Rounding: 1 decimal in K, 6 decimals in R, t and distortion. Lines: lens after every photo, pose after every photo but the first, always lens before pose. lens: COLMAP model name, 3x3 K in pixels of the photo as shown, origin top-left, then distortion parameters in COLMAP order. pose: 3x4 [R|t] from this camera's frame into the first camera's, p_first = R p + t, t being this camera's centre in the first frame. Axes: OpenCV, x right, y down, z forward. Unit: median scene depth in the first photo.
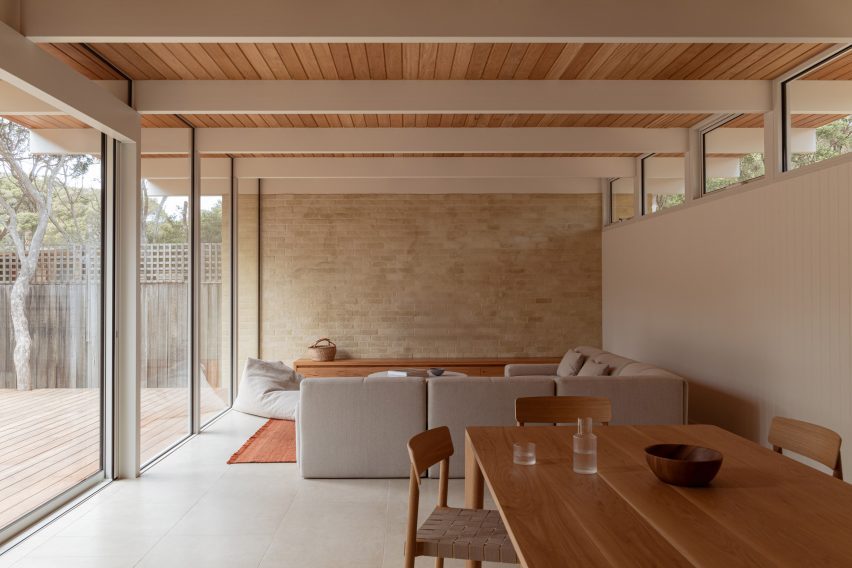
lens RADIAL K [[640.7, 0, 426.0], [0, 640.7, 285.1], [0, 0, 1]] dist [-0.002736, 0.001746]
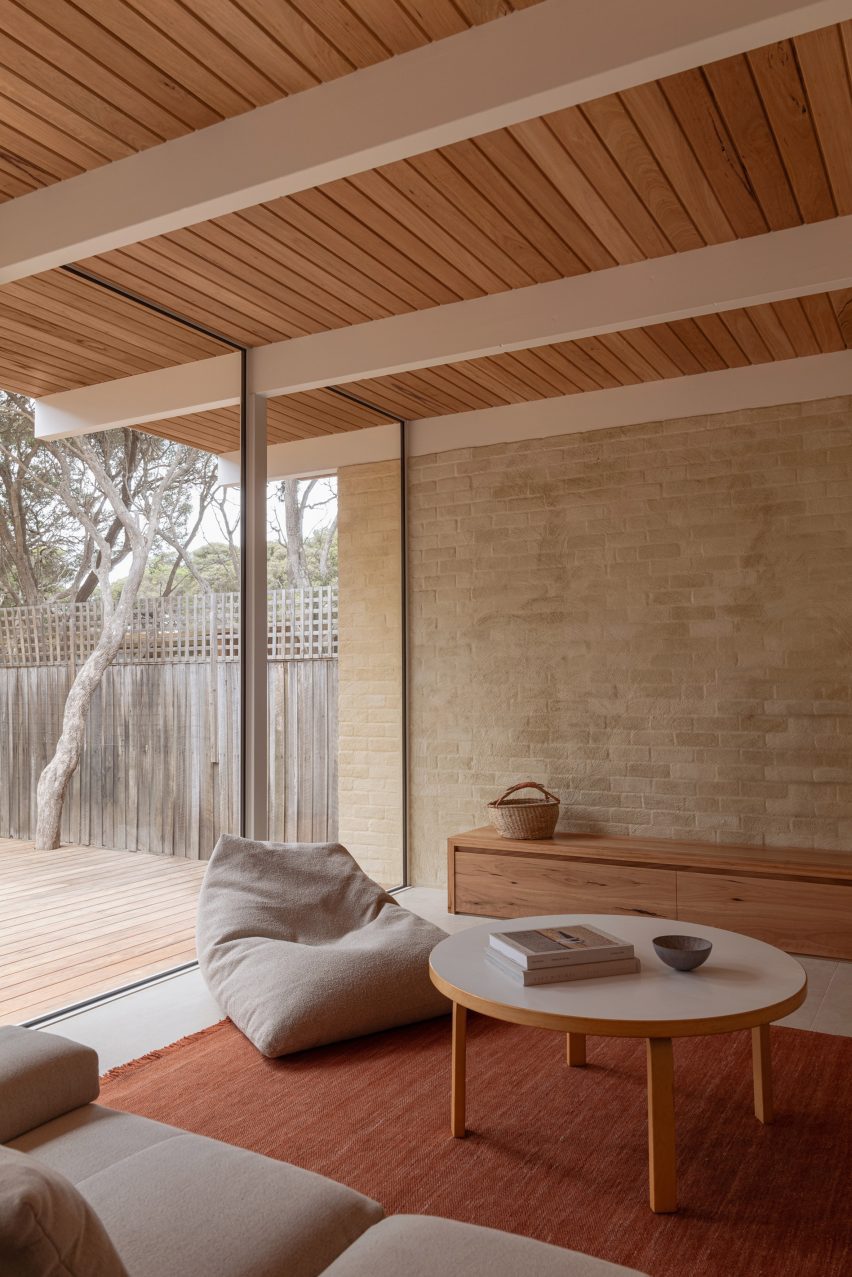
lens RADIAL K [[960.3, 0, 426.2], [0, 960.3, 634.2], [0, 0, 1]] dist [-0.002736, 0.001746]
pose [[0.867962, -0.028195, -0.495830, 0.088257], [0.007830, 0.999040, -0.043103, 0.014005], [0.496569, 0.033529, 0.867349, 0.417226]]
